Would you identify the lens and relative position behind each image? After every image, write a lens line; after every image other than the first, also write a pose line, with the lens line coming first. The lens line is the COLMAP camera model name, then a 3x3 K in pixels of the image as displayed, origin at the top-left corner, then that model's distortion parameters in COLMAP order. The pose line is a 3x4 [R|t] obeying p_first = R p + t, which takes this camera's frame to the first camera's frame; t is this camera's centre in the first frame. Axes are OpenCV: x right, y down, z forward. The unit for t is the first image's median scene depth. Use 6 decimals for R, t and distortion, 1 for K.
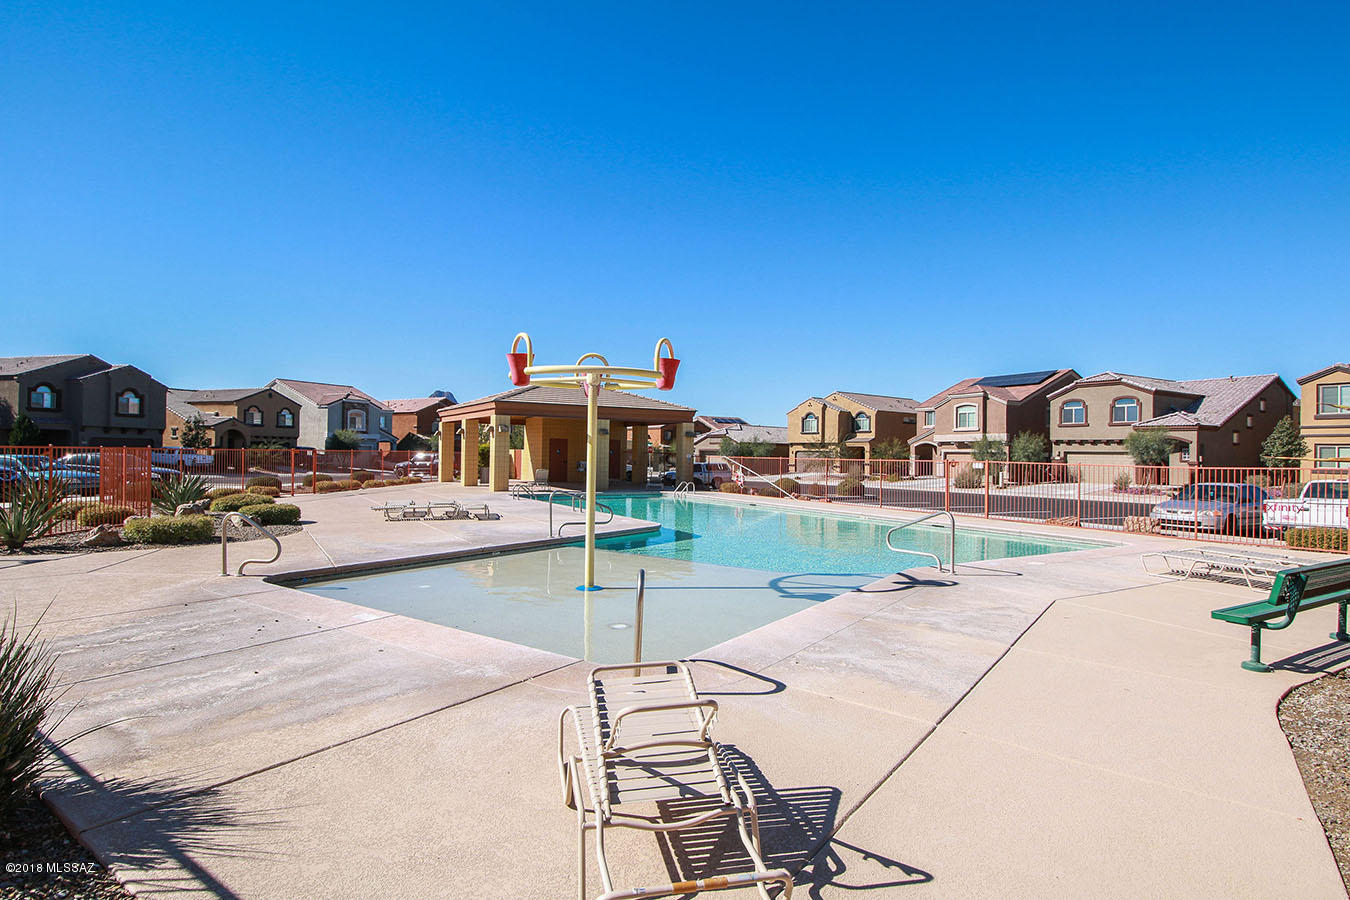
lens RADIAL K [[734.0, 0, 661.8], [0, 734.0, 448.8], [0, 0, 1]] dist [0.007007, 0.000267]
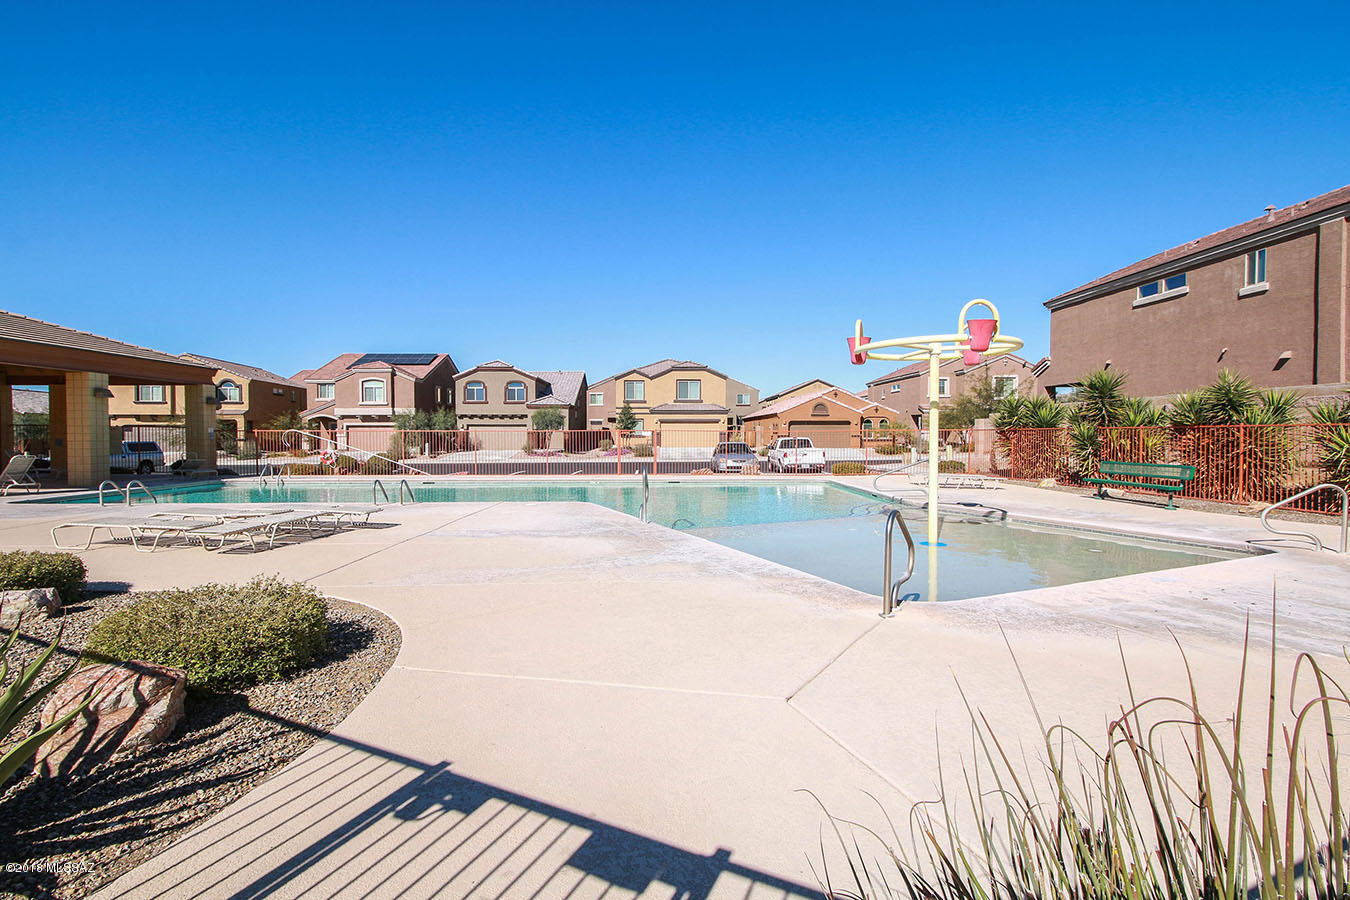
lens RADIAL K [[646.6, 0, 681.5], [0, 646.6, 446.2], [0, 0, 1]] dist [0.004150, -0.000094]
pose [[0.481069, -0.031658, 0.876111, -0.195849], [0.000004, 0.999348, 0.036109, 0.000940], [-0.876683, -0.017367, 0.480755, 0.198514]]
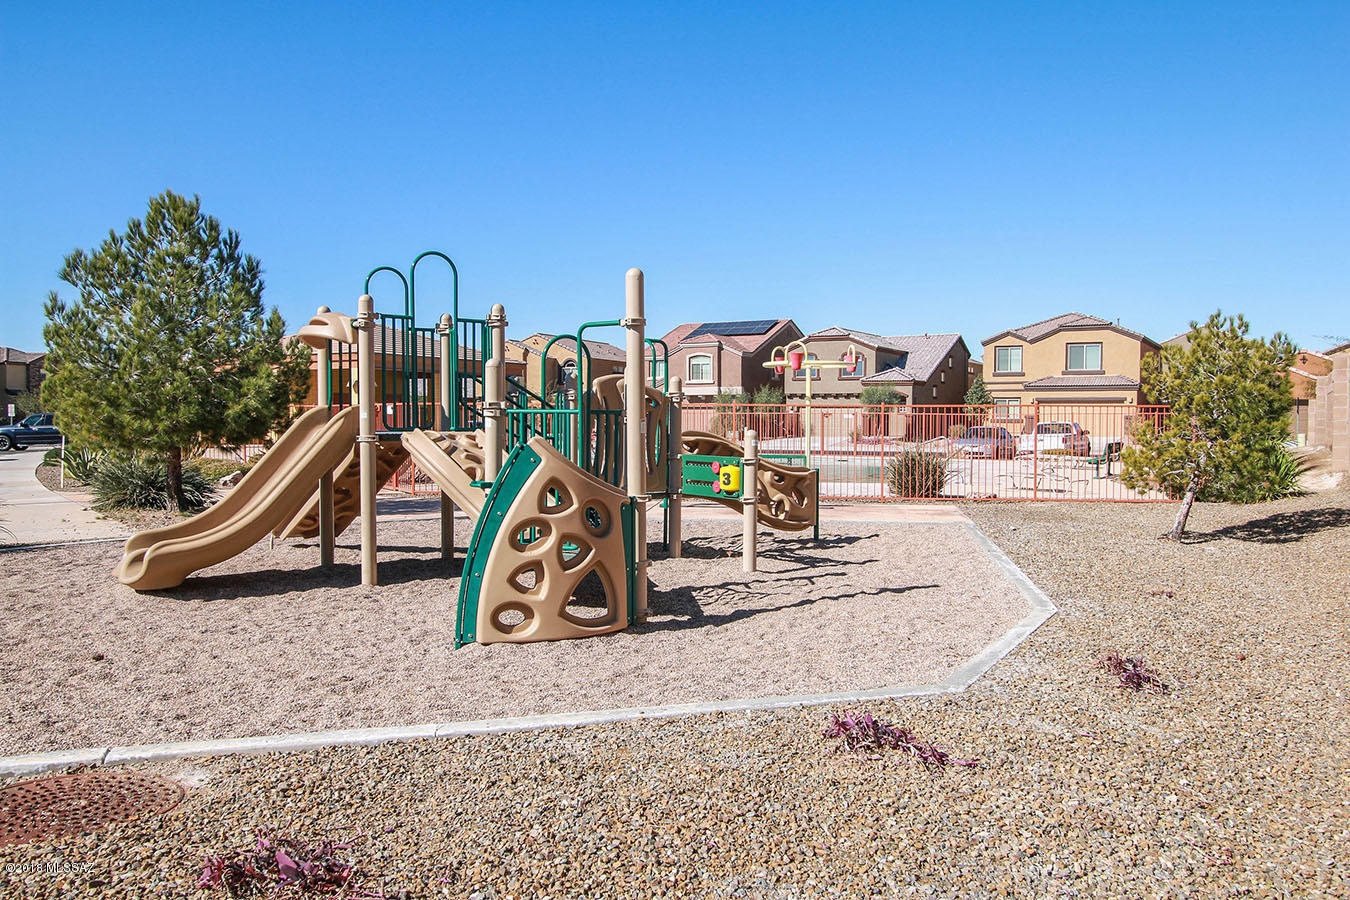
lens RADIAL K [[1124.1, 0, 679.8], [0, 1124.1, 449.8], [0, 0, 1]] dist [-0.008697, -0.002358]
pose [[0.872097, -0.023737, 0.488758, -0.328877], [0.004036, 0.999138, 0.041323, 0.000099], [-0.489317, -0.034065, 0.871440, -0.240422]]
